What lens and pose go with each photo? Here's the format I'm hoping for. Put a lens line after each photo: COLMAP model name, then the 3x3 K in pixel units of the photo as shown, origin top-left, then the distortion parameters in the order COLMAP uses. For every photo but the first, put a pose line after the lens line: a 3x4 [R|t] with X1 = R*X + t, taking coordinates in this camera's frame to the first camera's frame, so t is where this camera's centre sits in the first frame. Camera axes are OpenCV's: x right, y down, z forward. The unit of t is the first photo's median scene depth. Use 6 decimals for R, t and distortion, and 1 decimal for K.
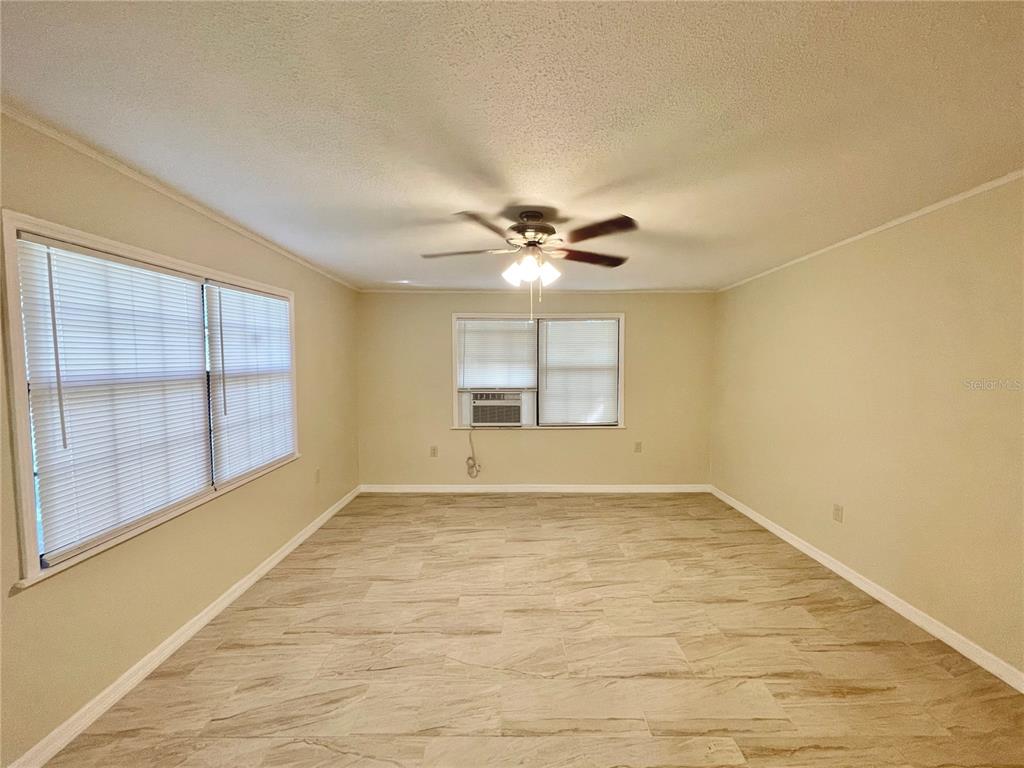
lens RADIAL K [[426.8, 0, 514.0], [0, 426.8, 383.9], [0, 0, 1]] dist [-0.001924, -0.000225]
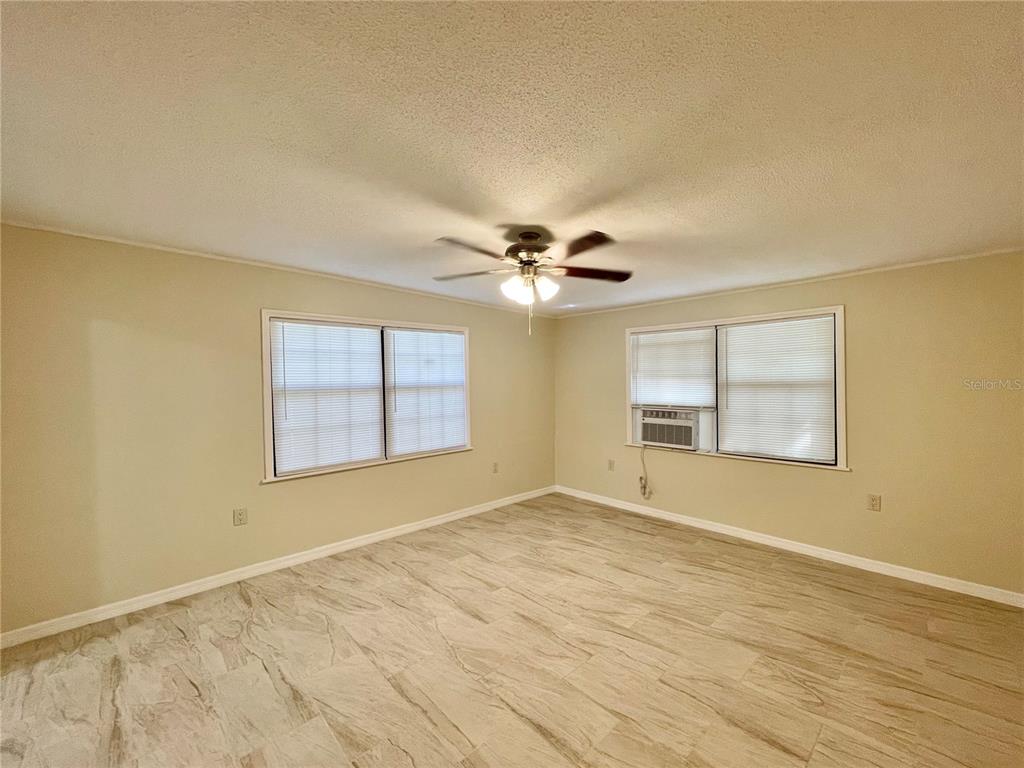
lens RADIAL K [[414.4, 0, 514.9], [0, 414.4, 383.9], [0, 0, 1]] dist [-0.000491, -0.000019]
pose [[0.684964, 0.000371, -0.728577, 0.439477], [-0.031895, 0.999056, -0.029477, 0.000410], [0.727879, 0.043429, 0.684329, 0.167704]]
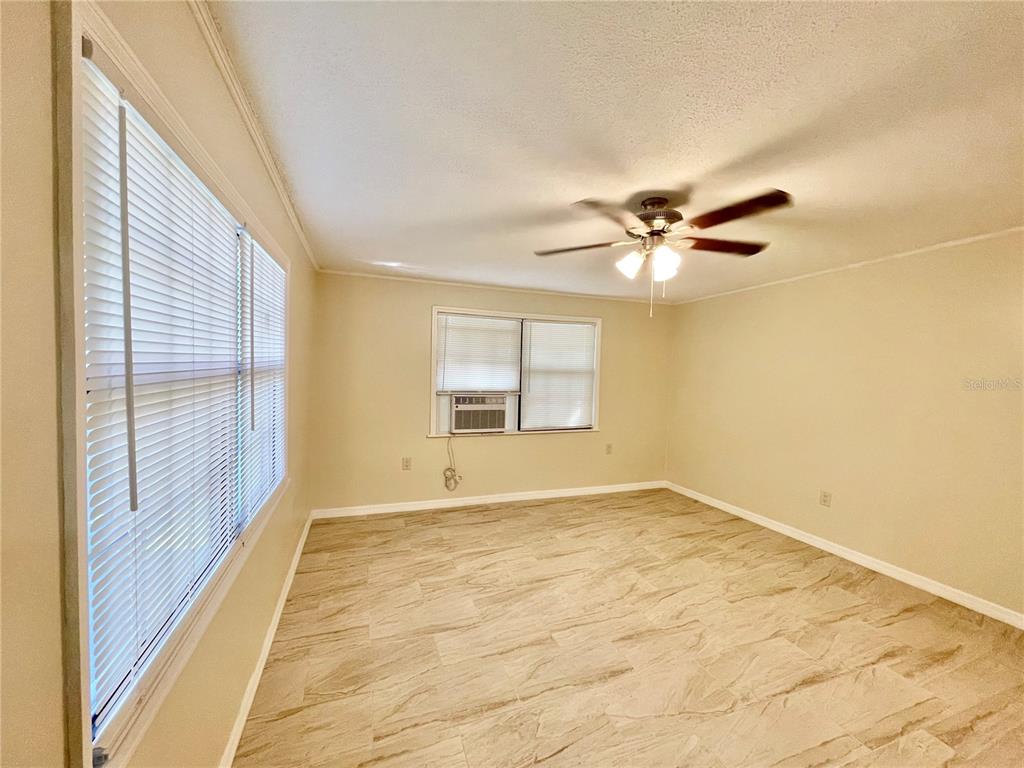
lens RADIAL K [[414.4, 0, 514.9], [0, 414.4, 383.9], [0, 0, 1]] dist [-0.000491, -0.000019]
pose [[0.940874, 0.011290, 0.338569, -0.311055], [-0.008599, 0.999918, -0.009447, 0.002560], [-0.338648, 0.005977, 0.940894, 0.152842]]
